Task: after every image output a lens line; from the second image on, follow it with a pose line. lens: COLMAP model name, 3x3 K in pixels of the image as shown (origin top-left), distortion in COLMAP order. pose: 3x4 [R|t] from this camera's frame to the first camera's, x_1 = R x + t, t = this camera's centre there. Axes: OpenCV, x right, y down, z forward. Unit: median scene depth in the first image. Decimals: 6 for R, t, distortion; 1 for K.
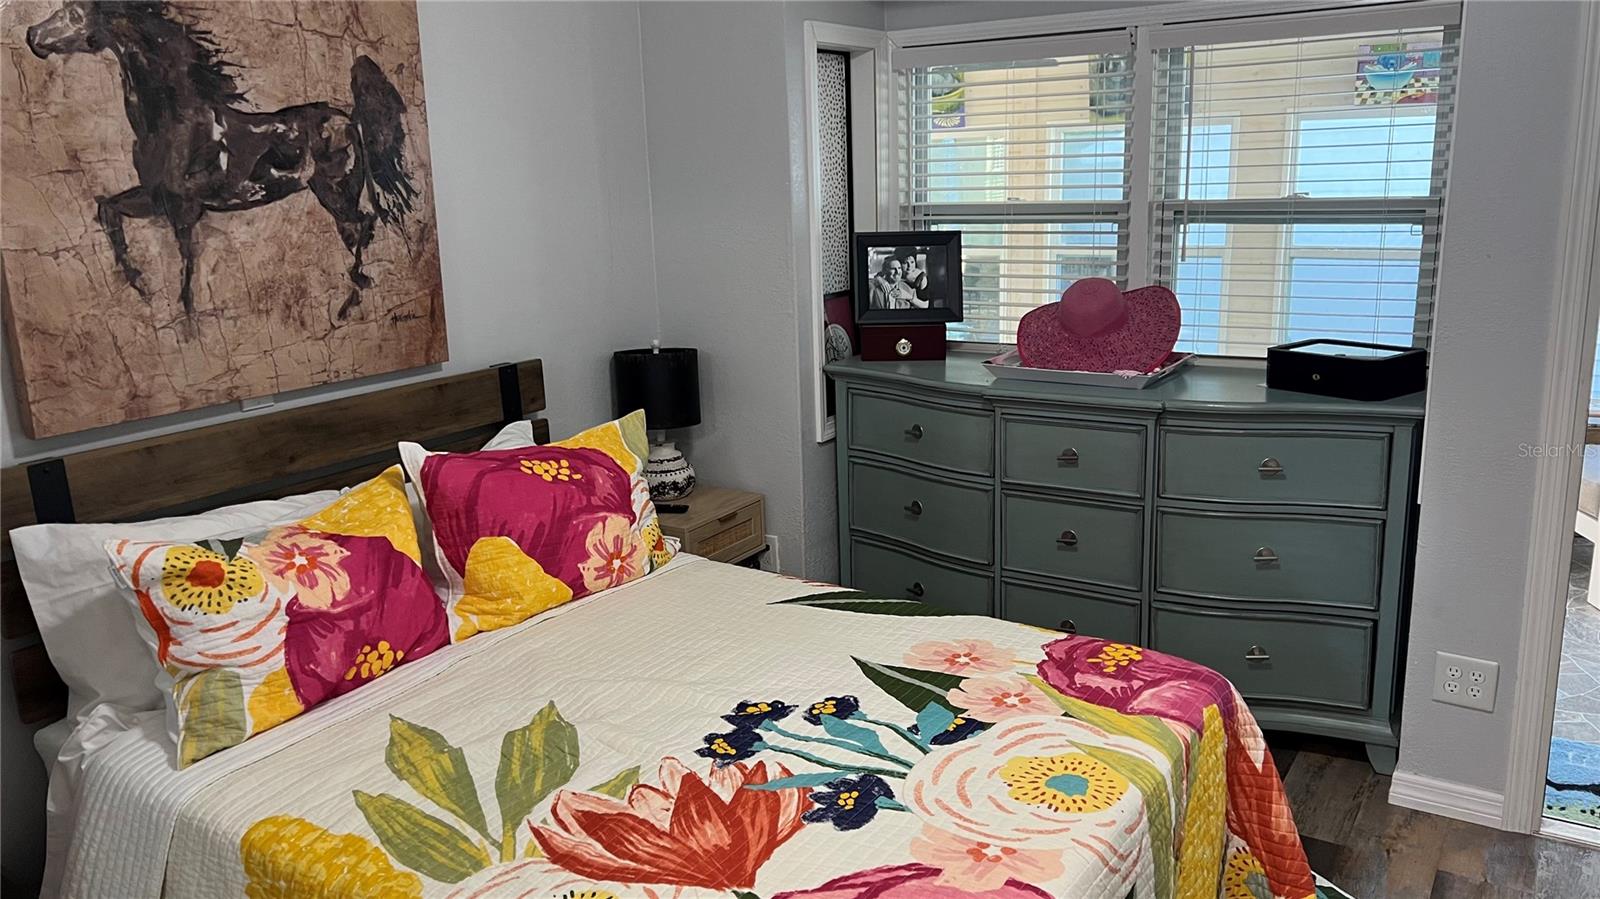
lens RADIAL K [[1217.8, 0, 800.0], [0, 1217.8, 449.5], [0, 0, 1]] dist [0.065188, -0.133788]
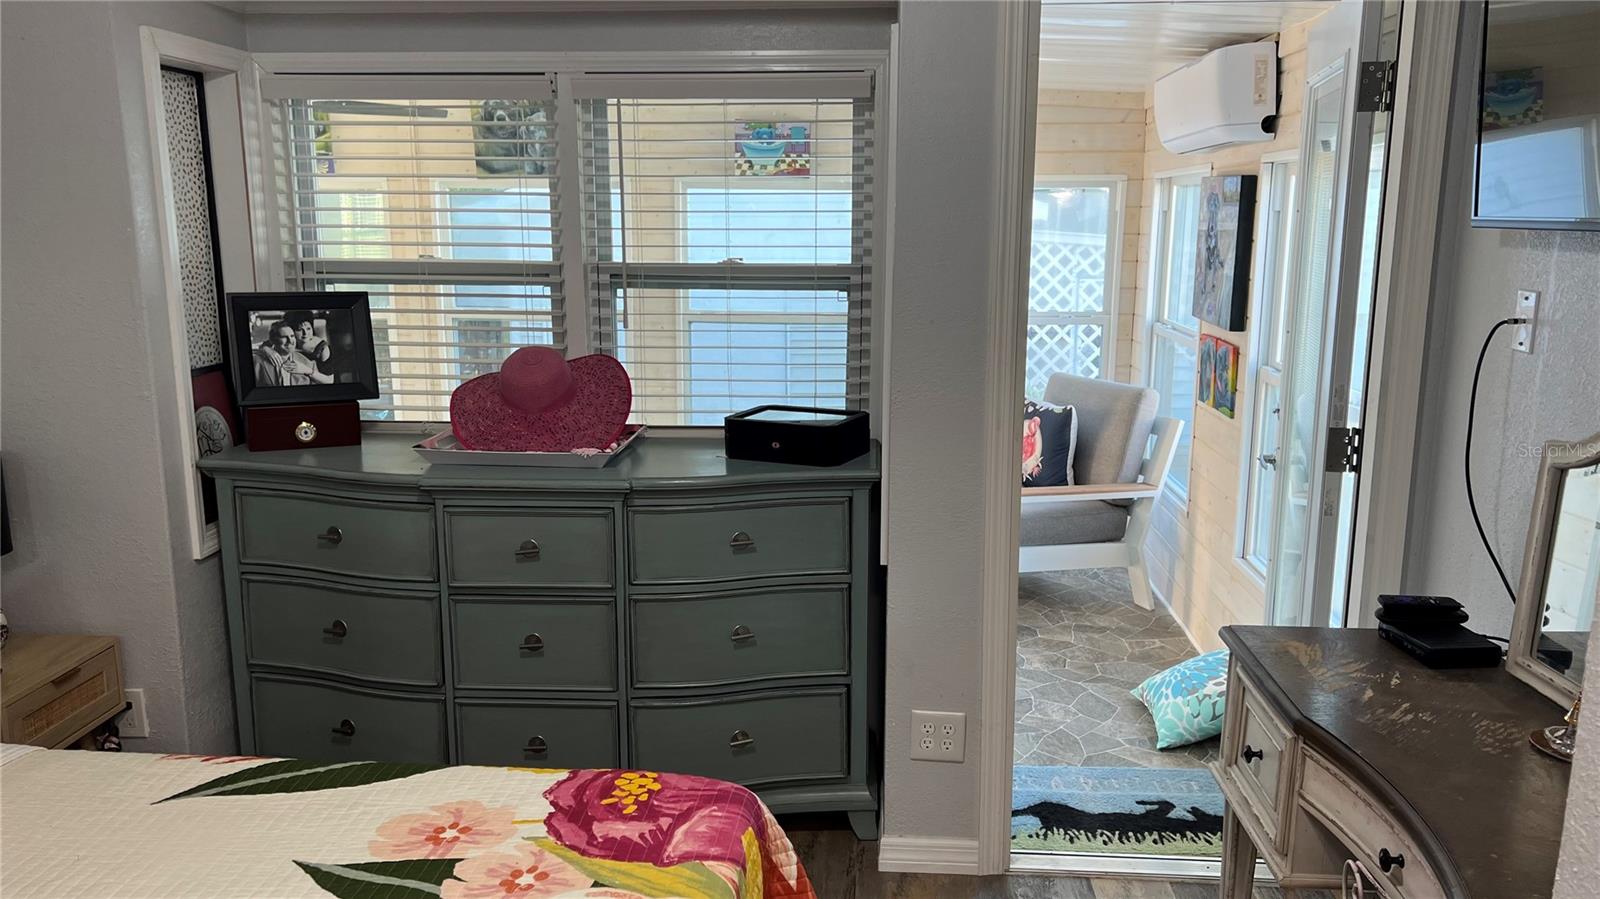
lens RADIAL K [[1198.3, 0, 803.5], [0, 1198.3, 435.5], [0, 0, 1]] dist [0.059414, -0.070470]
pose [[0.866128, -0.054129, 0.496882, -0.032914], [0.081981, 0.996040, -0.034399, -0.029820], [-0.493053, 0.070529, 0.867136, 0.148917]]
